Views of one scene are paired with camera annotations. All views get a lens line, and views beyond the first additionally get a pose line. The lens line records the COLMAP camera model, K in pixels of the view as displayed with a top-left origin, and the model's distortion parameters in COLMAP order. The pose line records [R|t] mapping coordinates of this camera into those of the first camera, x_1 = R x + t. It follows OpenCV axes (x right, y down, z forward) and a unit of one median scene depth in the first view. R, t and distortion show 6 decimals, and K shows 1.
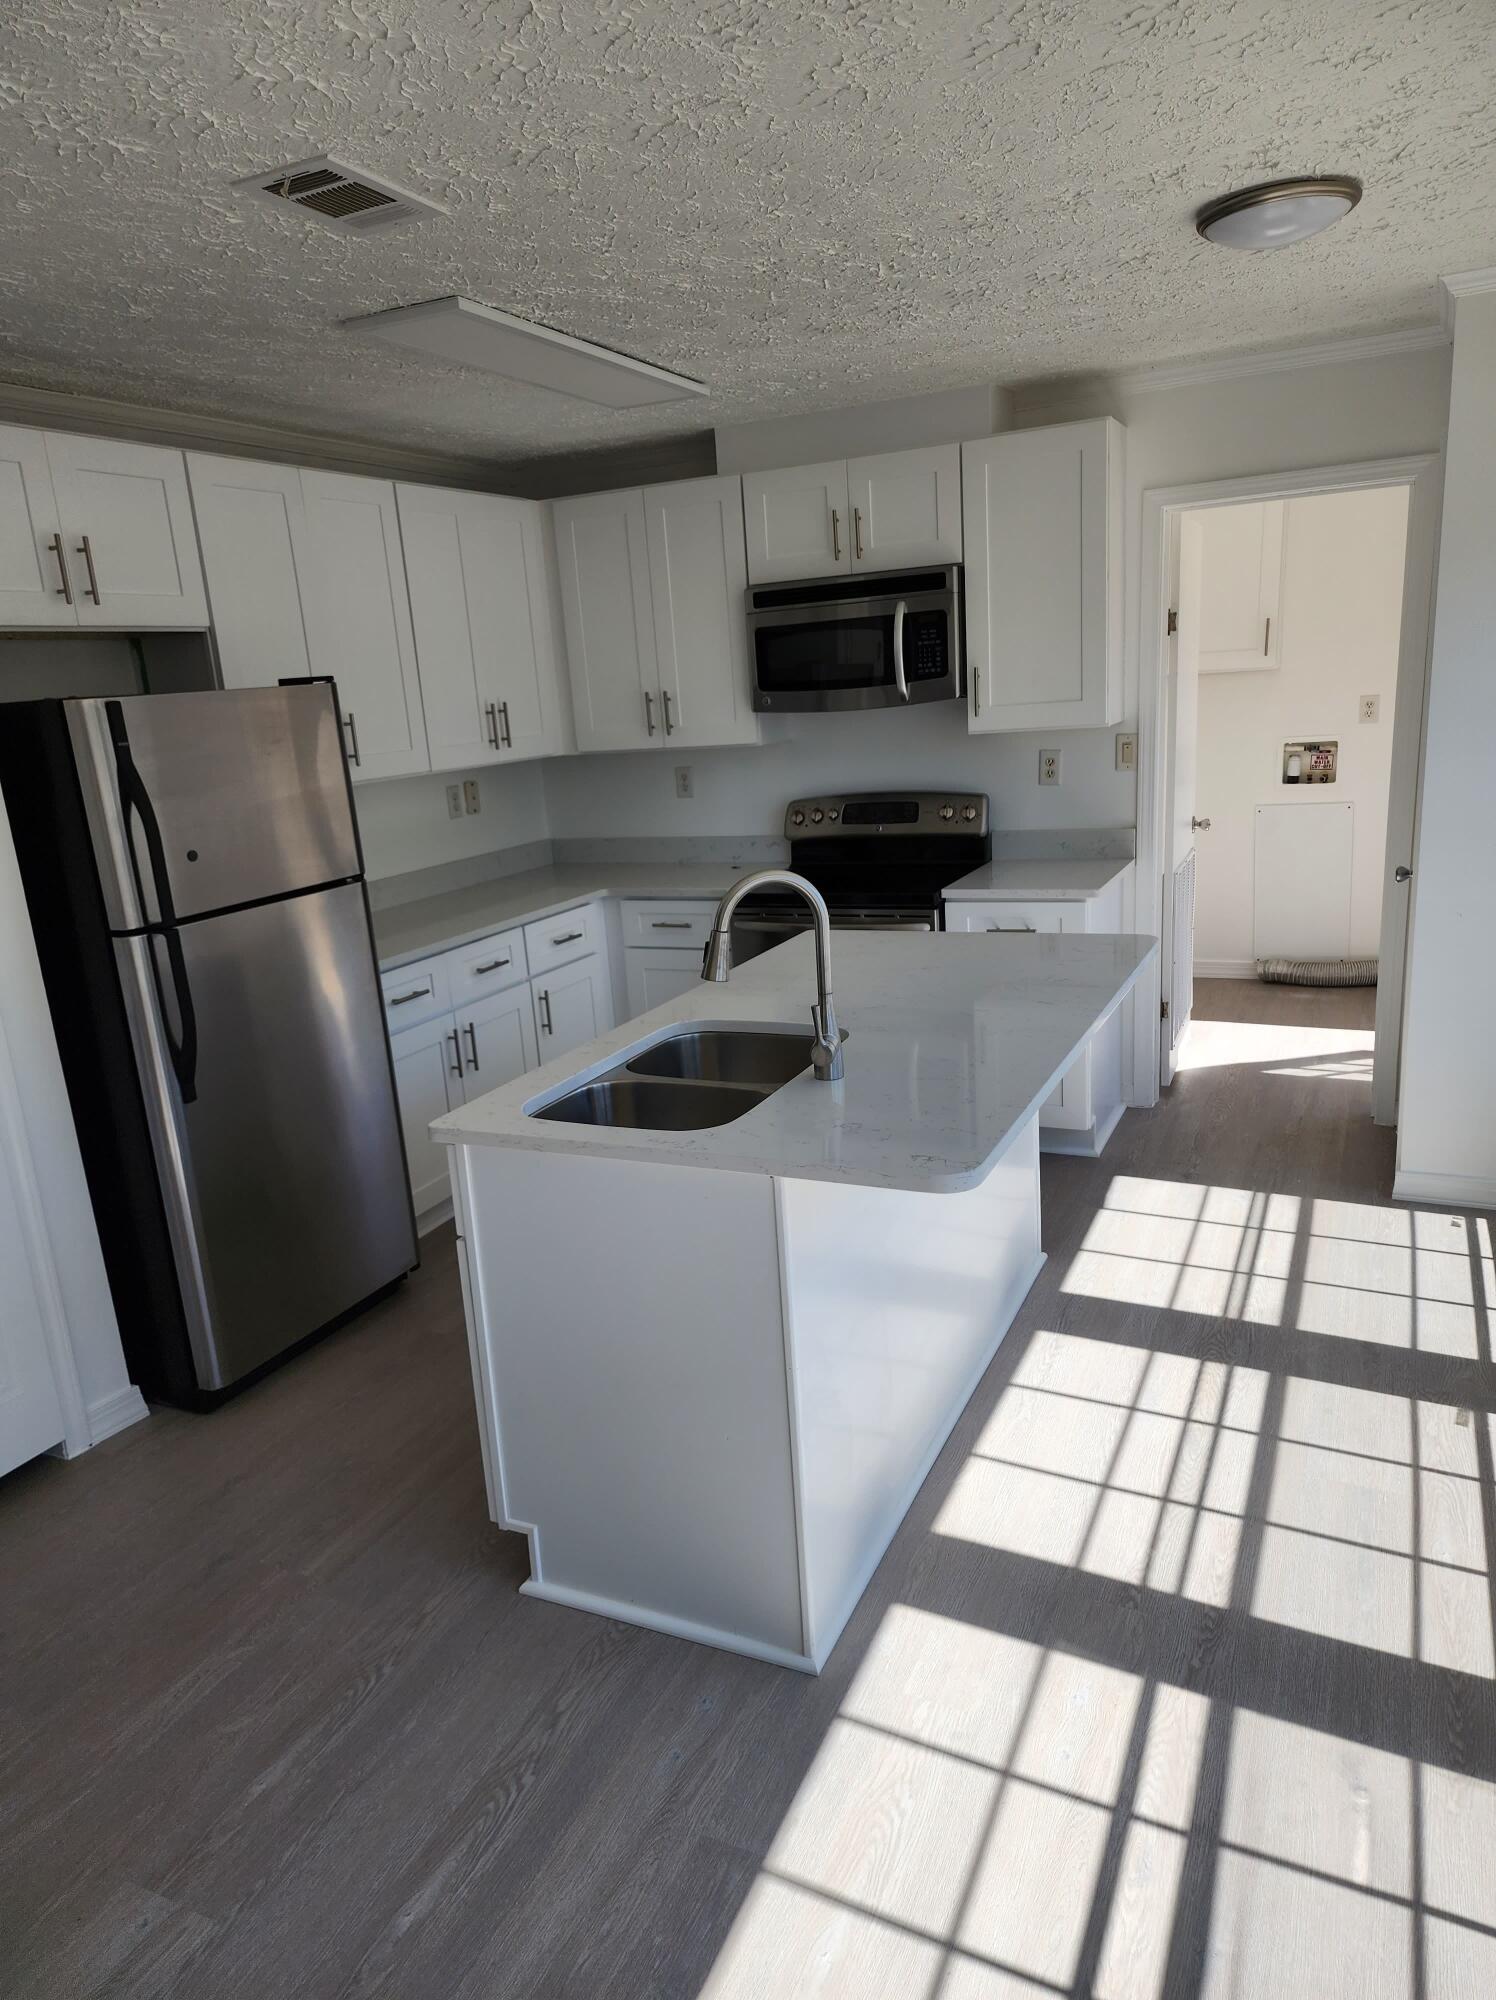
lens RADIAL K [[1344.5, 0, 751.3], [0, 1344.5, 1028.0], [0, 0, 1]] dist [0.075455, -0.078803]
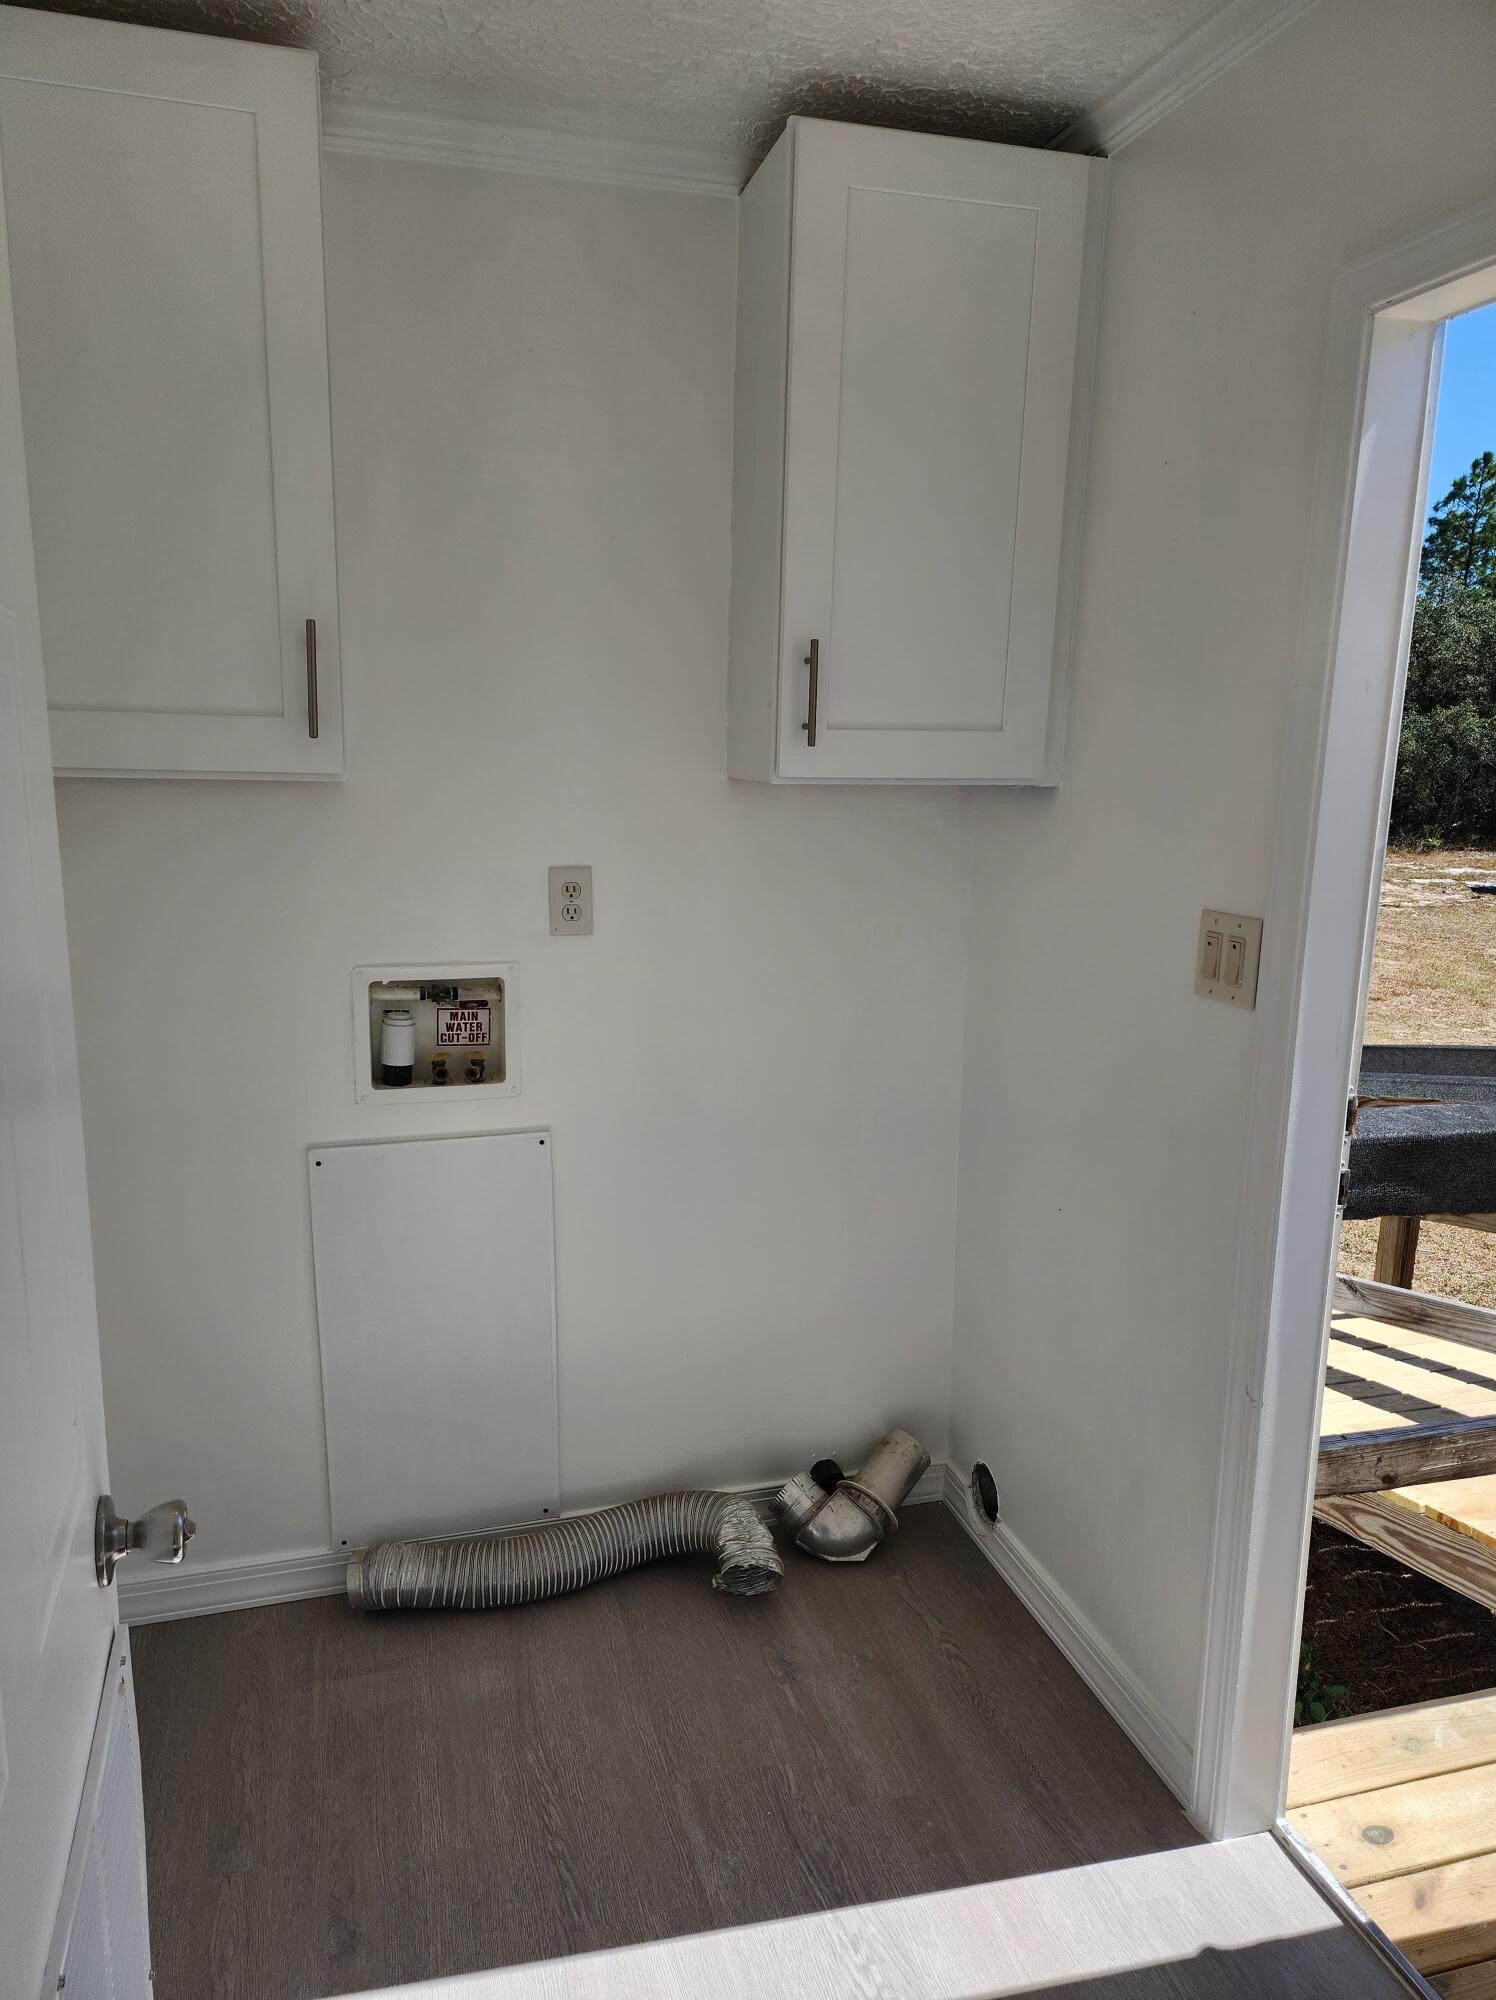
lens RADIAL K [[1344.5, 0, 751.3], [0, 1344.5, 1028.0], [0, 0, 1]] dist [0.075455, -0.078803]
pose [[0.748748, -0.049335, 0.661016, 0.295108], [0.105264, 0.993422, -0.045091, -0.221156], [-0.654443, 0.103343, 0.749016, 0.859776]]
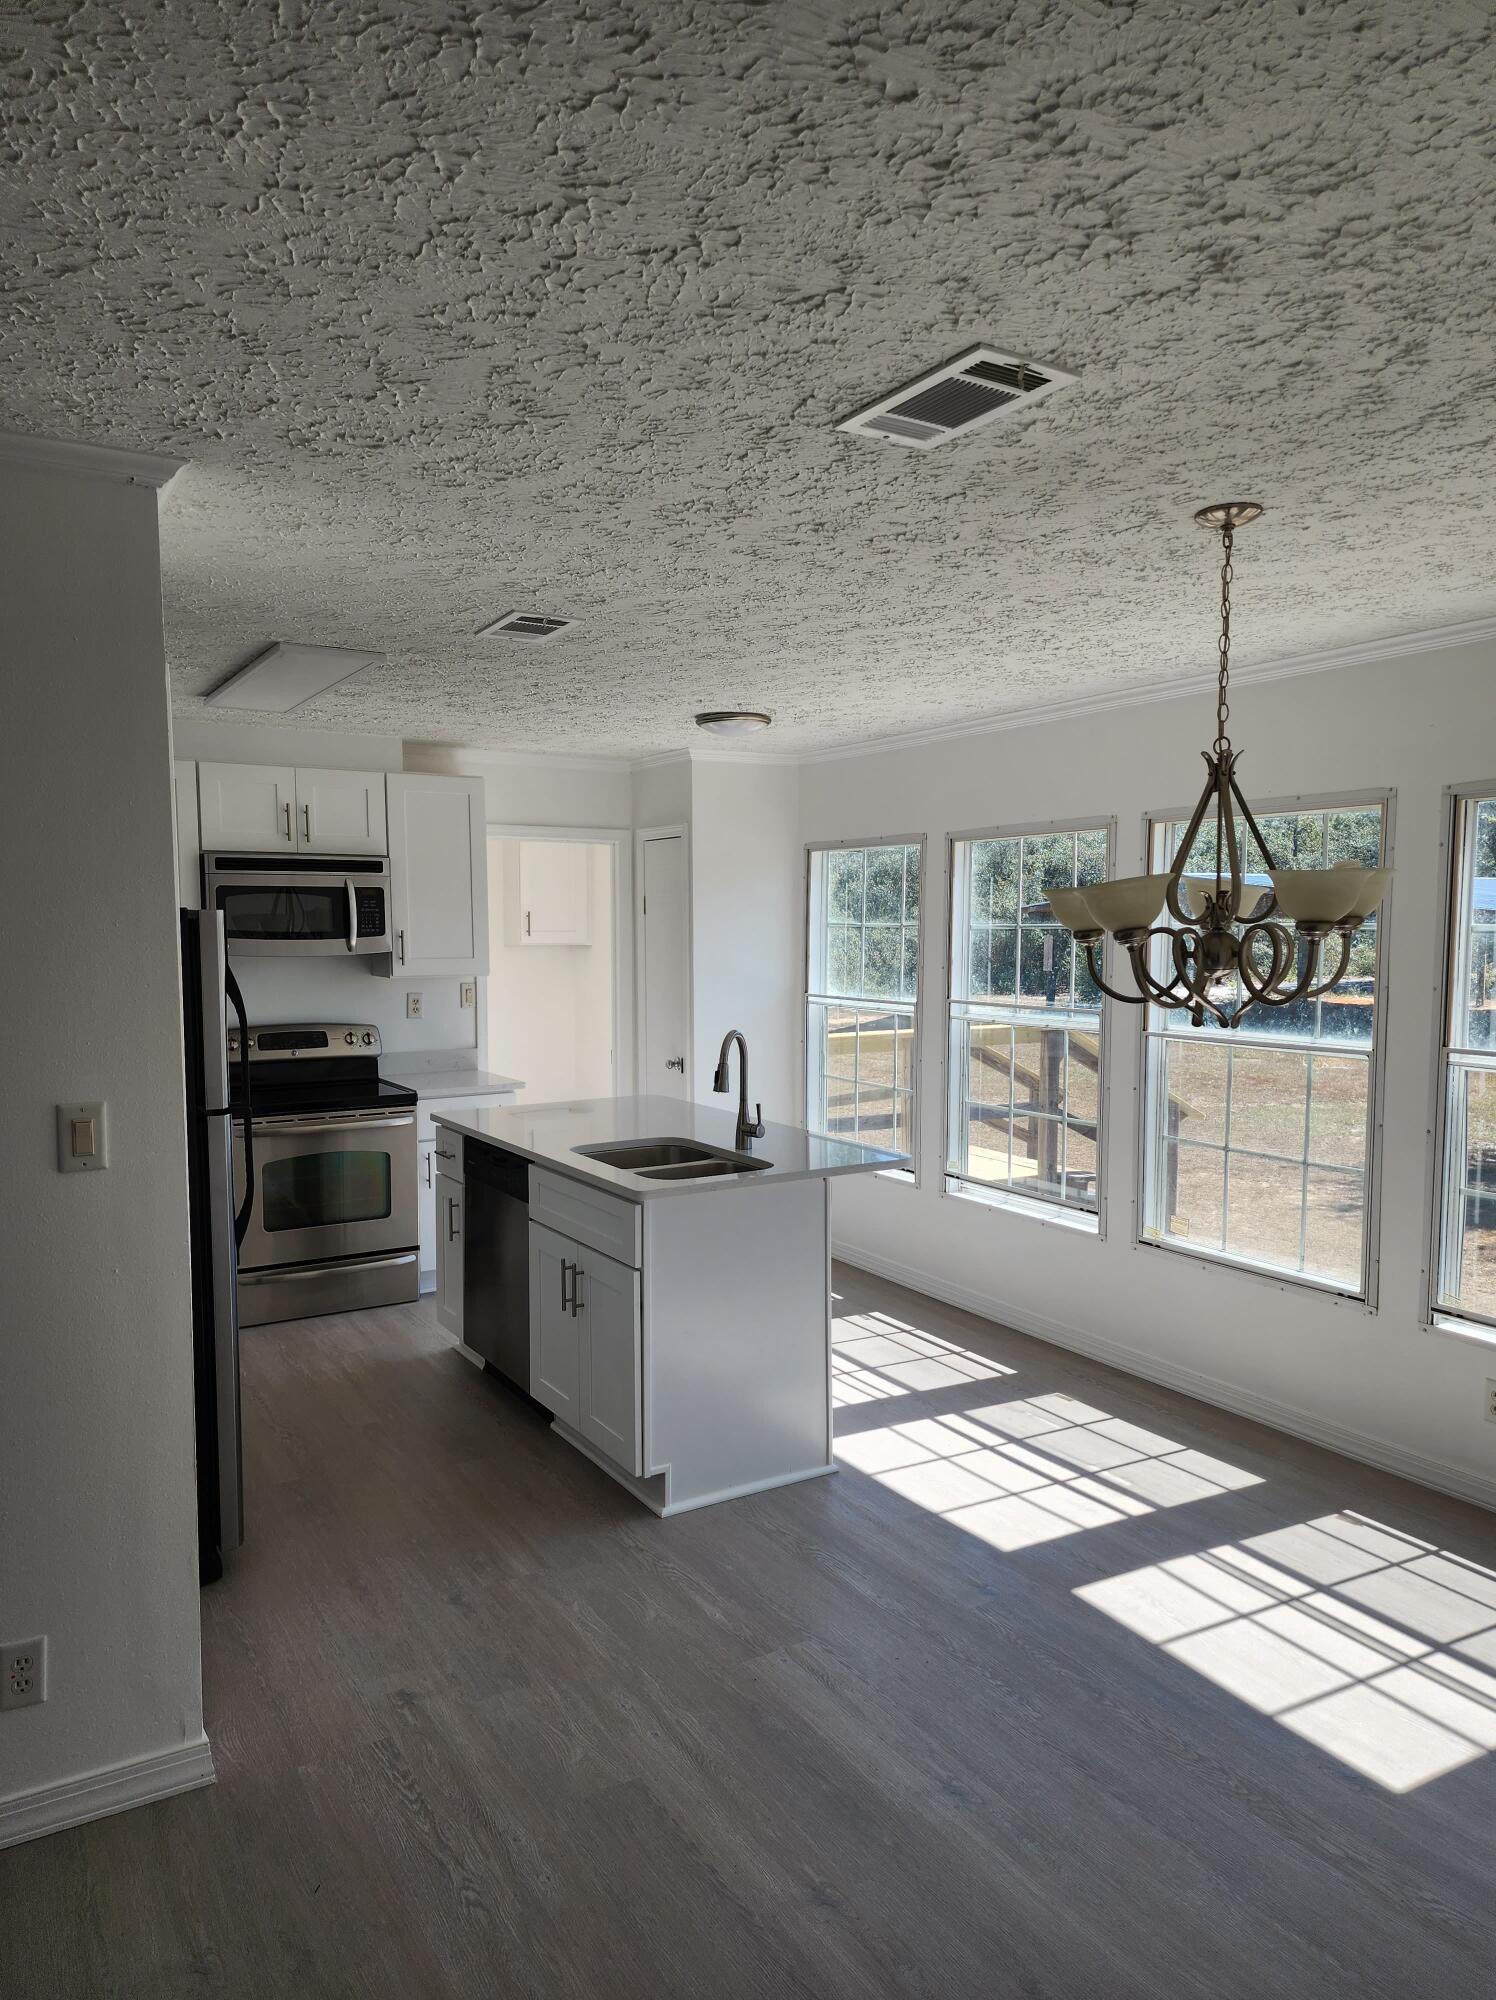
lens RADIAL K [[1344.5, 0, 751.3], [0, 1344.5, 1028.0], [0, 0, 1]] dist [0.075455, -0.078803]
pose [[0.535843, 0.000851, 0.844317, -0.738682], [0.178678, 0.977236, -0.114382, 0.044047], [-0.825195, 0.212151, 0.523493, 0.019717]]
